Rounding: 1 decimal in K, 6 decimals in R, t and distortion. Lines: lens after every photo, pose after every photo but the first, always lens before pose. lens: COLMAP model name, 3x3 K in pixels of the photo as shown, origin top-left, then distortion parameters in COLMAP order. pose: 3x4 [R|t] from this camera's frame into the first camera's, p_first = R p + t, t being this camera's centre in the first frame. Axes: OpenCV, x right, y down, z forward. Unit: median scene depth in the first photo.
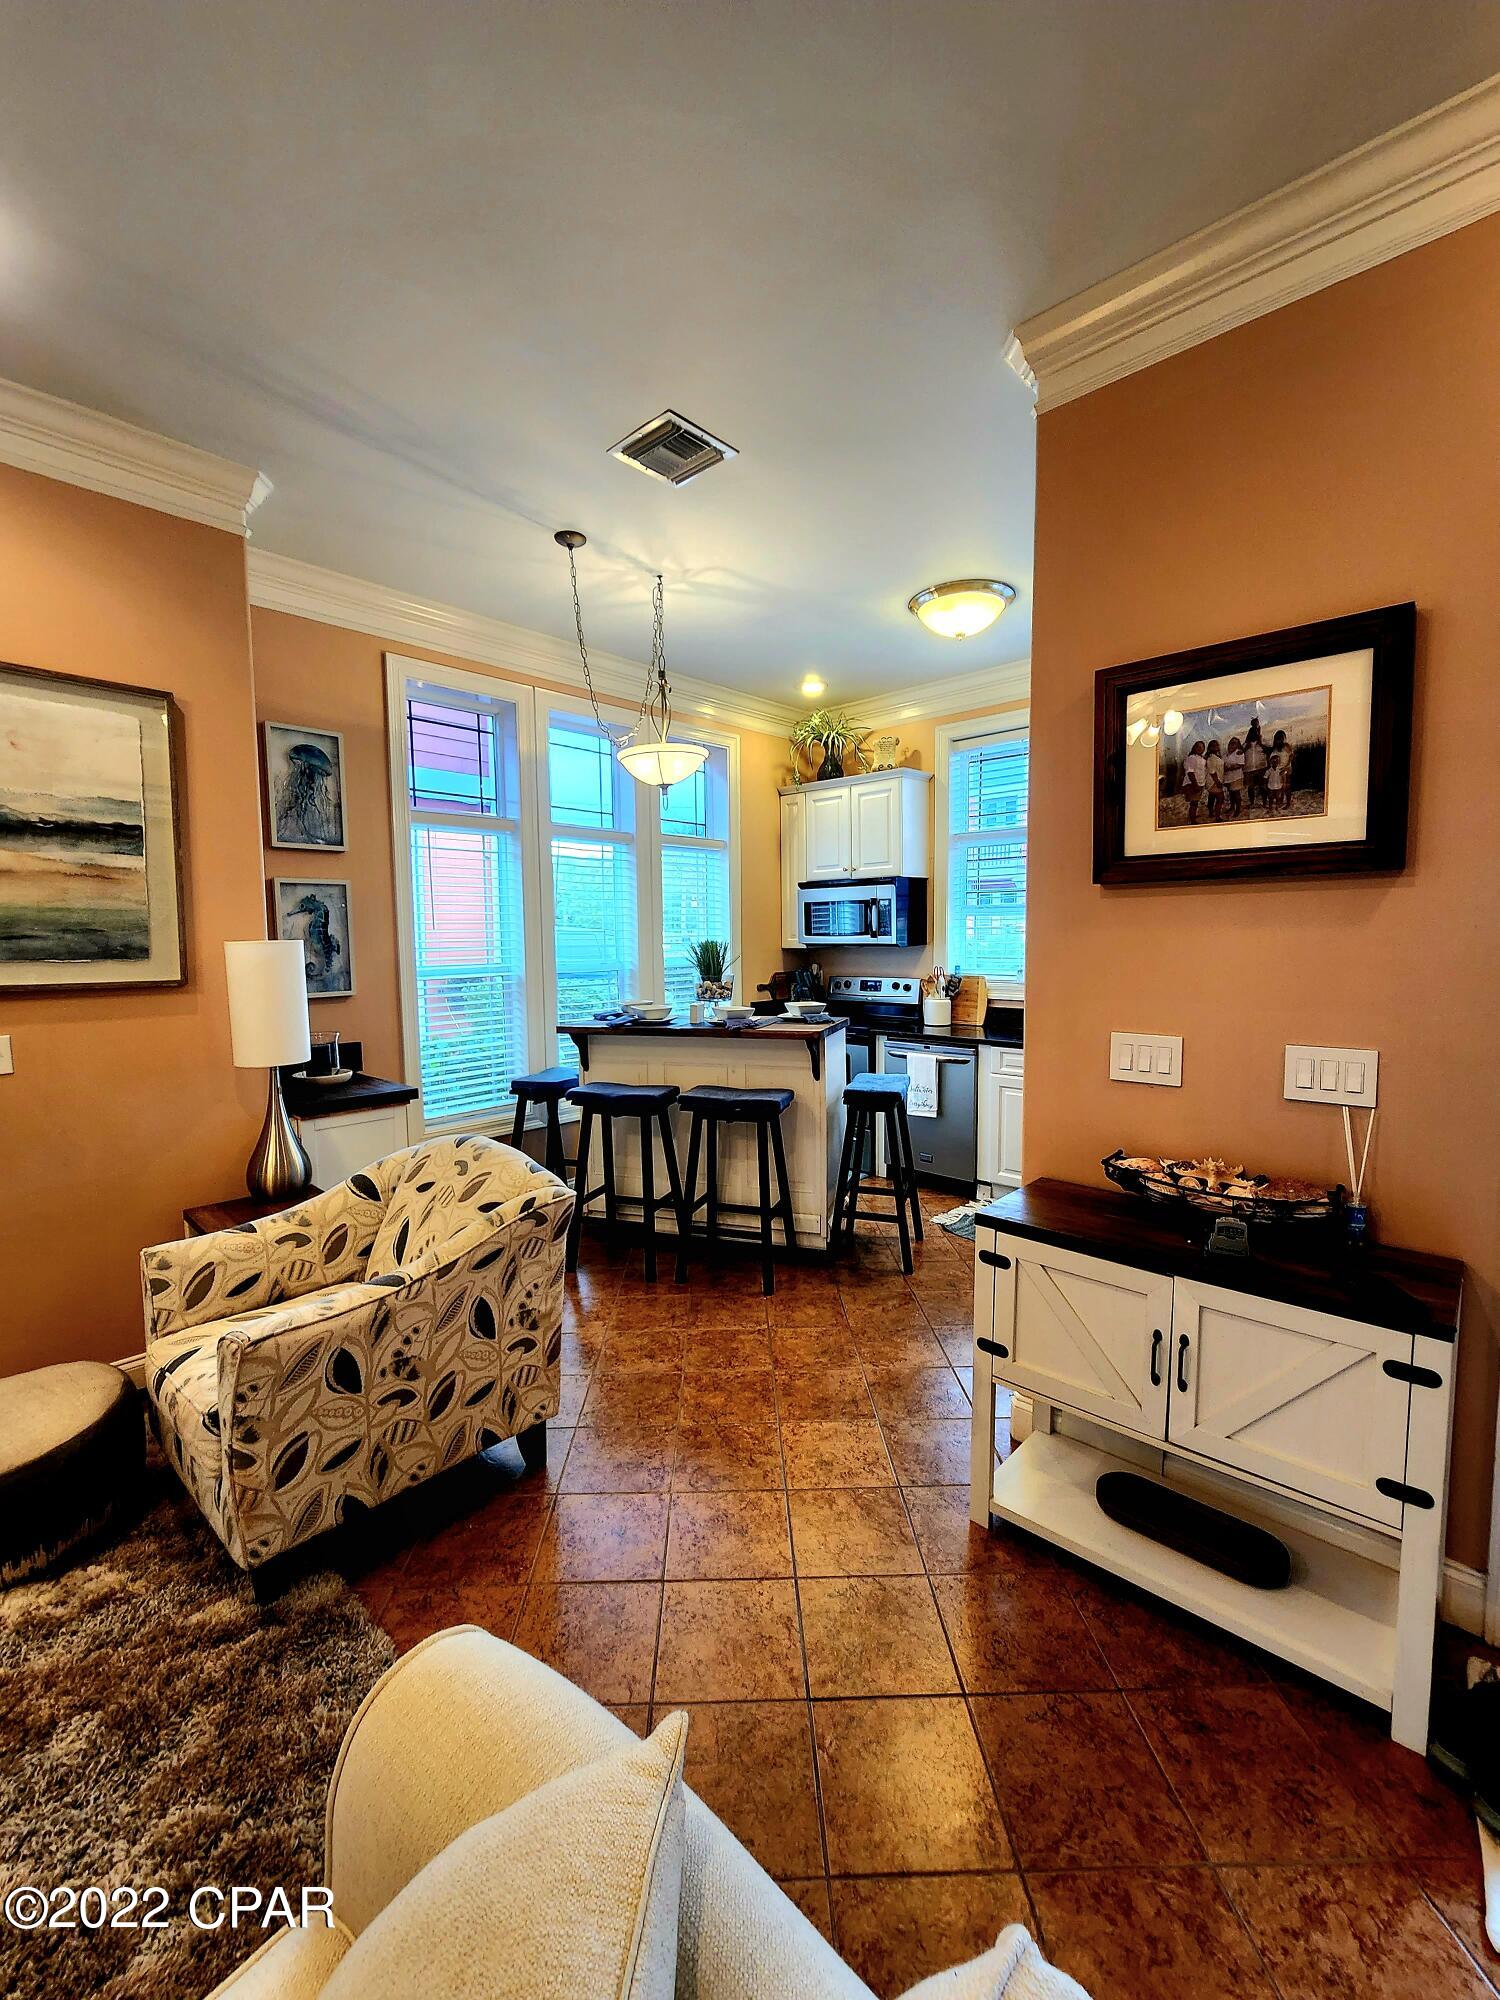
lens RADIAL K [[816.4, 0, 750.0], [0, 816.4, 1000.0], [0, 0, 1]] dist [0.001129, 0.000081]
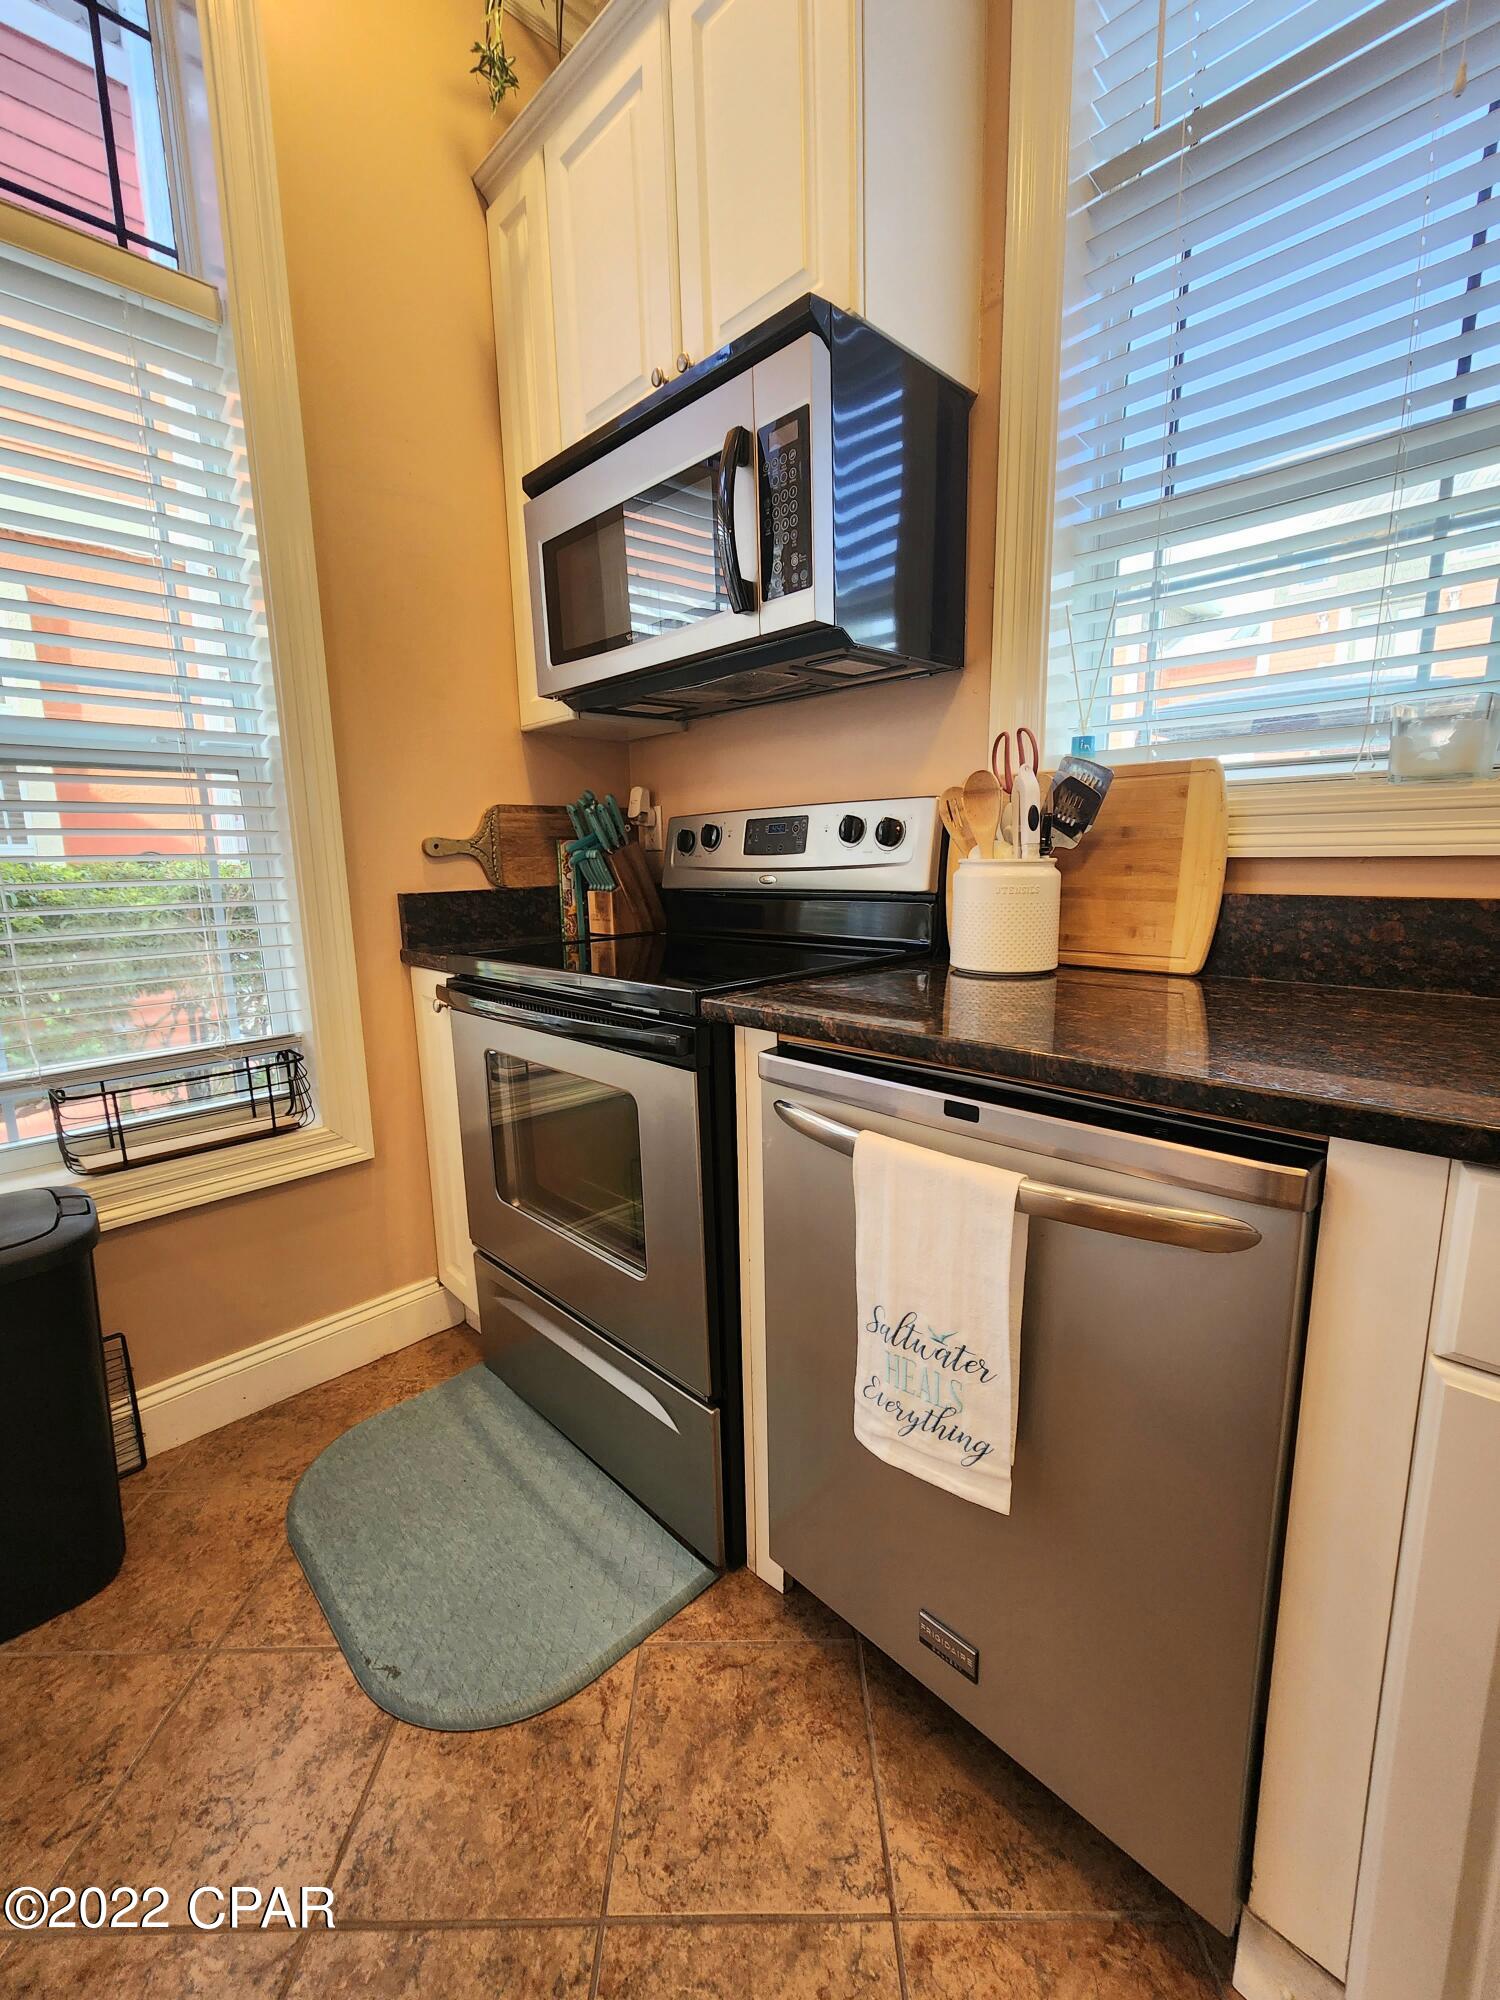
lens RADIAL K [[816.4, 0, 750.0], [0, 816.4, 1000.0], [0, 0, 1]] dist [0.001129, 0.000081]
pose [[0.999349, -0.004951, -0.035736, 0.159622], [0.008546, 0.994834, 0.101152, 0.013559], [0.035050, -0.101392, 0.994229, 0.741587]]
